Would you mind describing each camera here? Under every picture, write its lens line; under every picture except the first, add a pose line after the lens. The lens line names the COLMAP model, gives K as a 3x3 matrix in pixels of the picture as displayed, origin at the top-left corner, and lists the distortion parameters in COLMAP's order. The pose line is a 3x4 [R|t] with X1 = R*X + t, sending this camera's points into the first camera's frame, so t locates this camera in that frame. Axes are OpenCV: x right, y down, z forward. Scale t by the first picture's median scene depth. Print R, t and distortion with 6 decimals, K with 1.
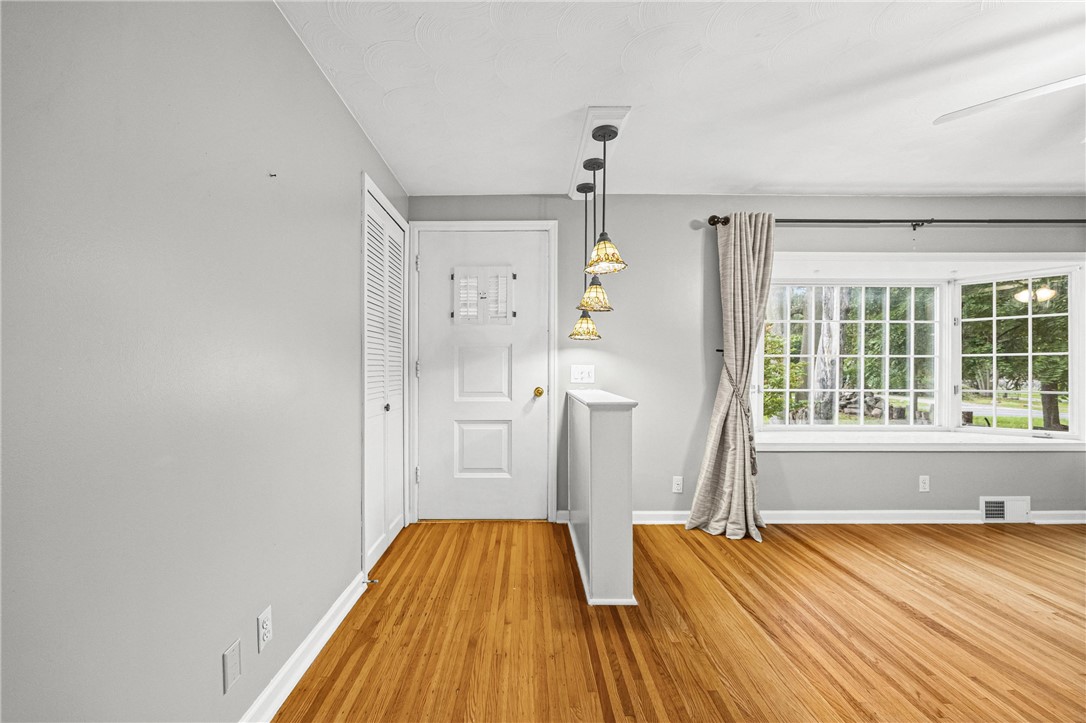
lens RADIAL K [[431.2, 0, 526.1], [0, 431.2, 365.2], [0, 0, 1]] dist [-0.002546, 0.000032]
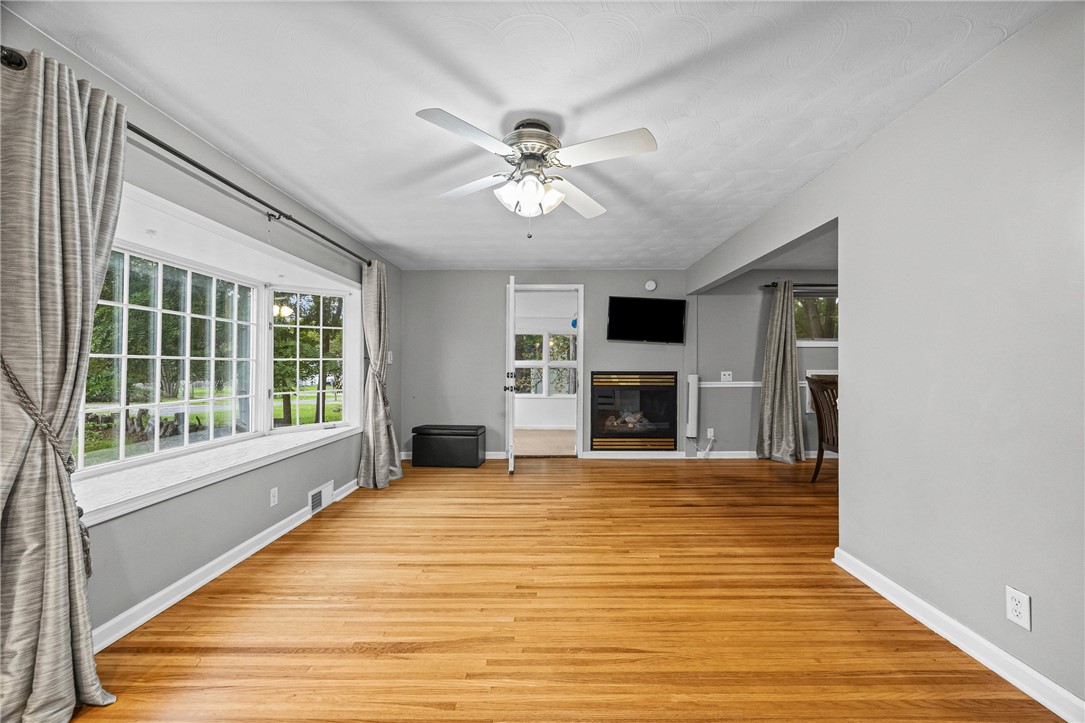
lens RADIAL K [[419.9, 0, 544.2], [0, 419.9, 363.4], [0, 0, 1]] dist [-0.000268, 0.000055]
pose [[0.005277, 0.007099, 0.999961, 0.021101], [0.005162, 0.999961, -0.007126, -0.003636], [-0.999973, 0.005200, 0.005240, 0.436649]]
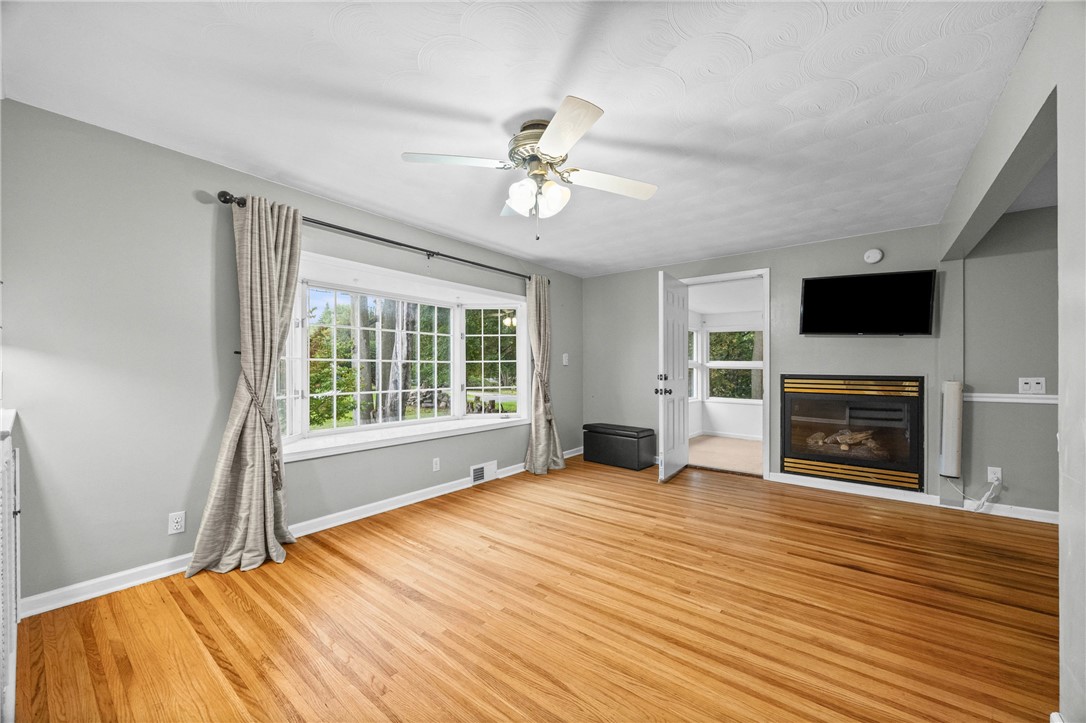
lens RADIAL K [[413.7, 0, 543.6], [0, 413.7, 368.9], [0, 0, 1]] dist [-0.005664, 0.000078]
pose [[0.619458, -0.001731, 0.785028, 0.191374], [0.000936, 0.999998, 0.001467, -0.002993], [-0.785029, -0.000174, 0.619459, 0.016869]]
